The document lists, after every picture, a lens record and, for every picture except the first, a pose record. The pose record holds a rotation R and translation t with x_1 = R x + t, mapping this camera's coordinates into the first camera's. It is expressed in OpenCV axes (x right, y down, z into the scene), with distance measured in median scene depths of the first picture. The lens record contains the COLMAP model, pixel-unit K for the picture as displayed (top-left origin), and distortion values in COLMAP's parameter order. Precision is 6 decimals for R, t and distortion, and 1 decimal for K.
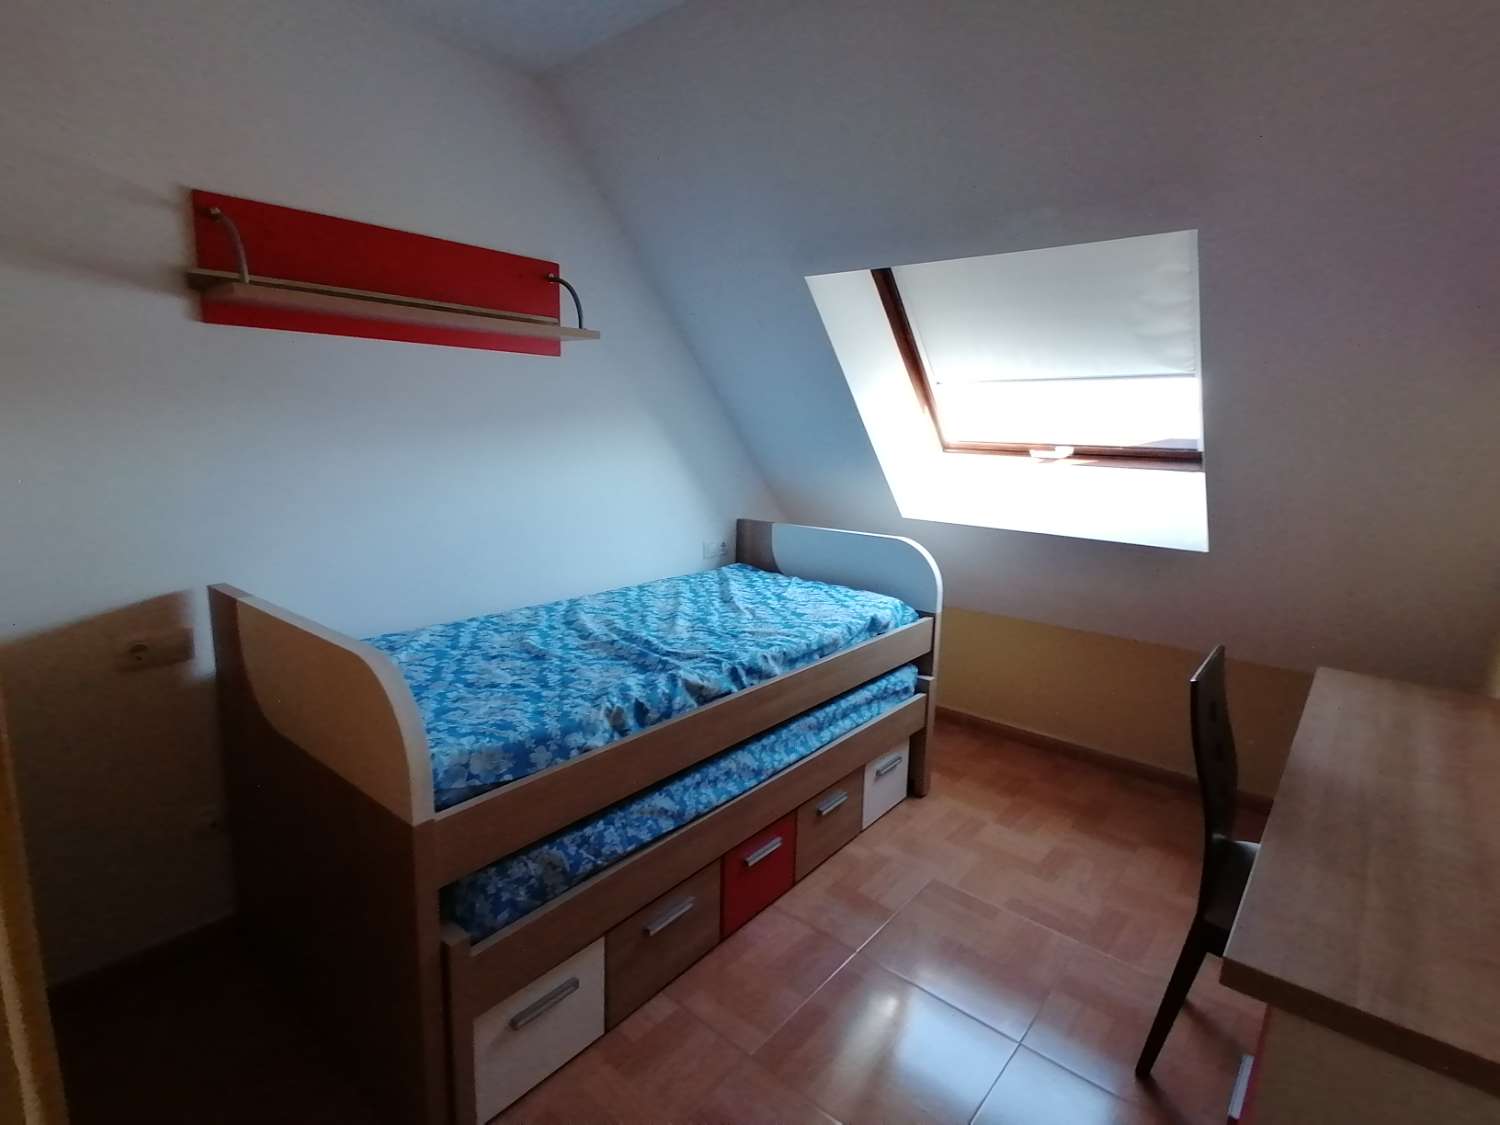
lens RADIAL K [[744.7, 0, 757.9], [0, 744.7, 557.2], [0, 0, 1]] dist [0.031579, -0.027933]
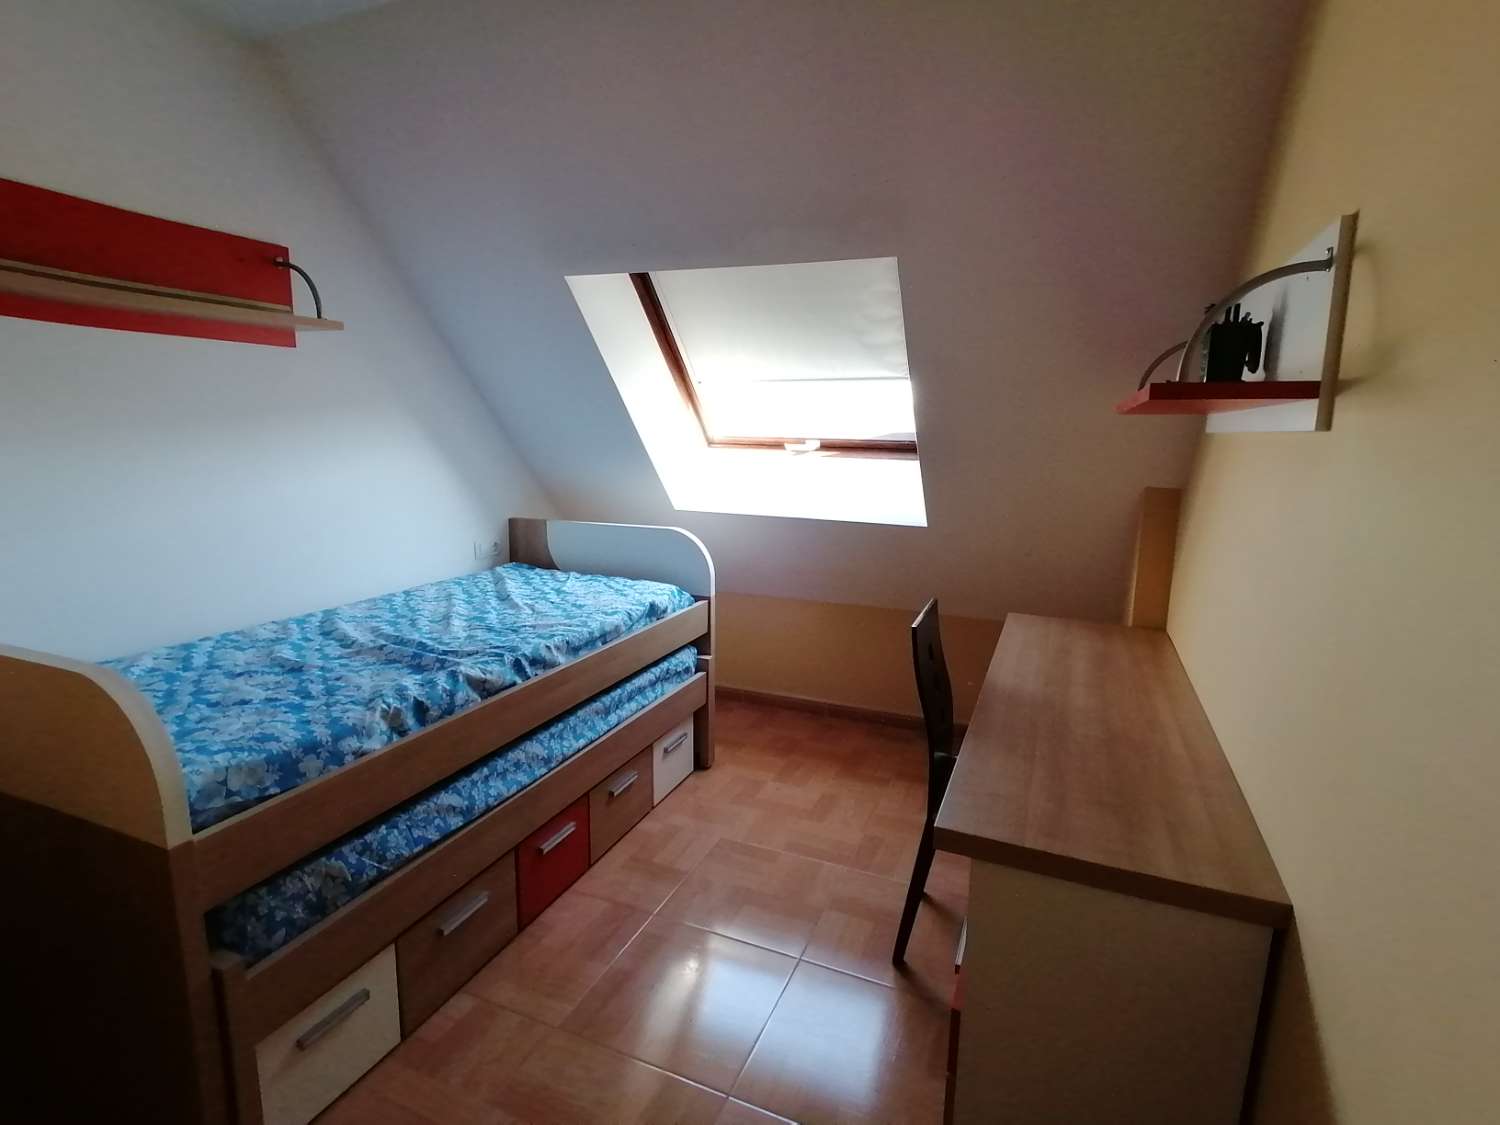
lens RADIAL K [[744.7, 0, 763.1], [0, 744.7, 561.3], [0, 0, 1]] dist [0.031579, -0.027933]
pose [[0.953185, -0.060558, 0.296262, -0.005810], [0.059240, 0.998153, 0.013431, 0.020333], [-0.296529, 0.004749, 0.955012, -0.067952]]
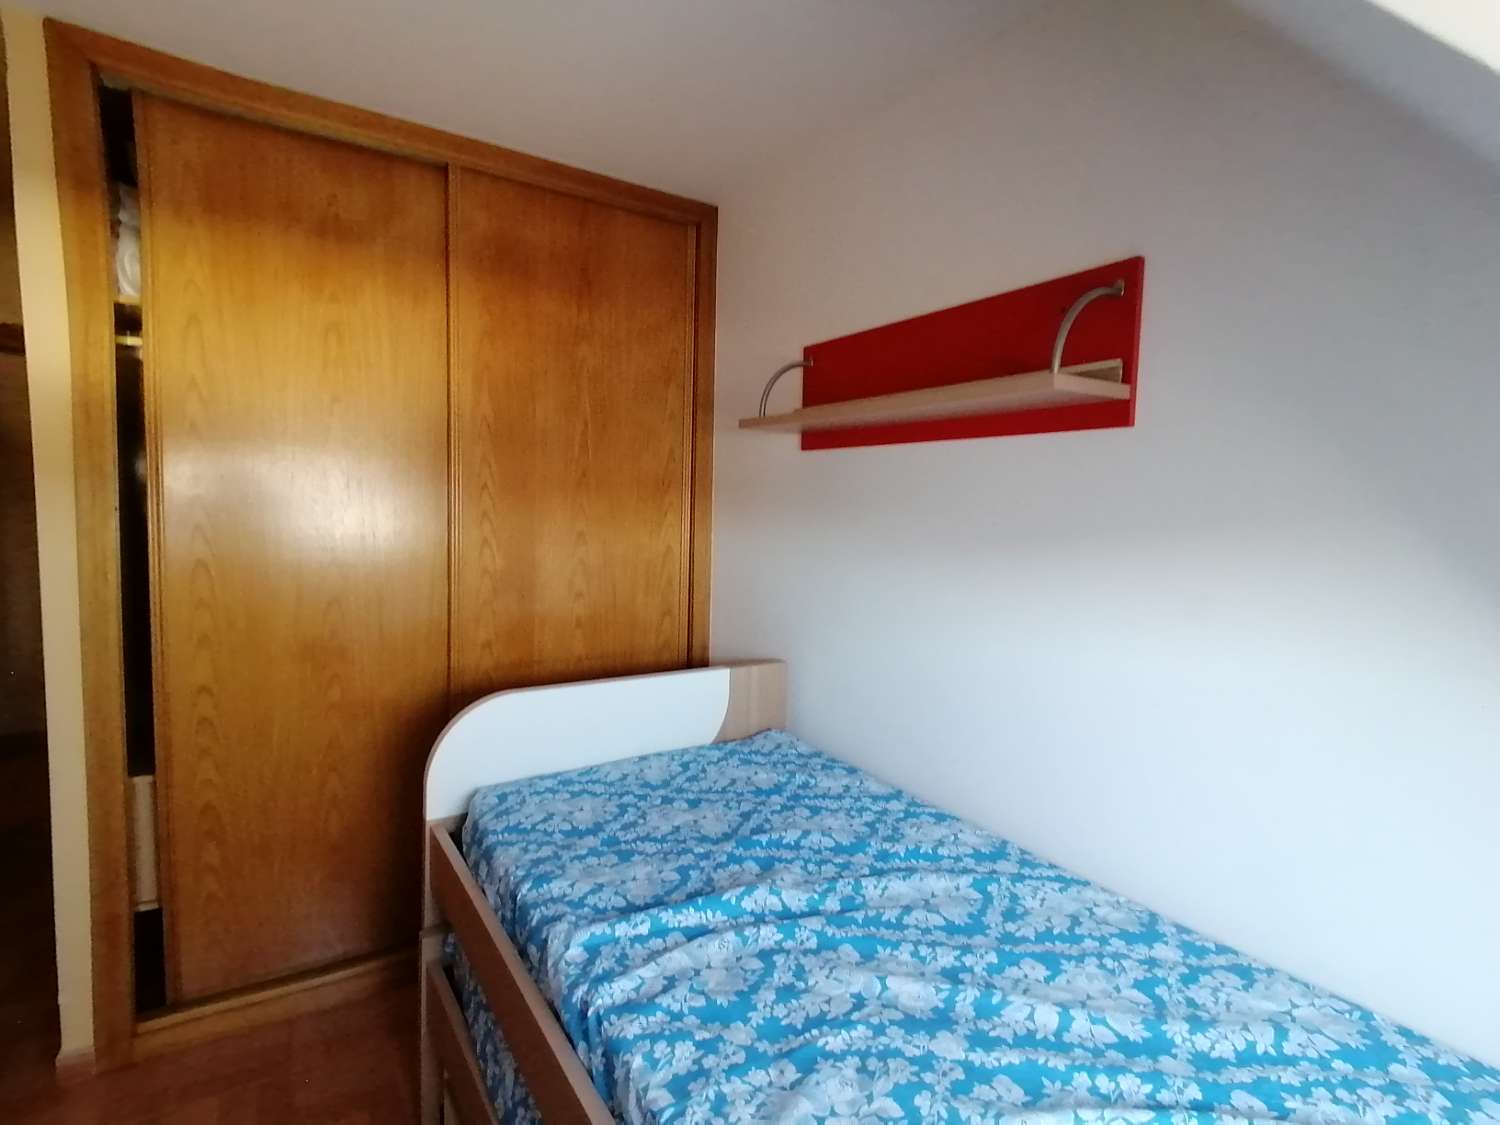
lens RADIAL K [[744.7, 0, 749.4], [0, 744.7, 561.6], [0, 0, 1]] dist [0.031579, -0.027933]
pose [[-0.308952, 0.042594, -0.950123, 0.385072], [-0.197454, 0.974357, 0.107887, -0.213747], [0.930355, 0.220937, -0.292619, 1.134226]]
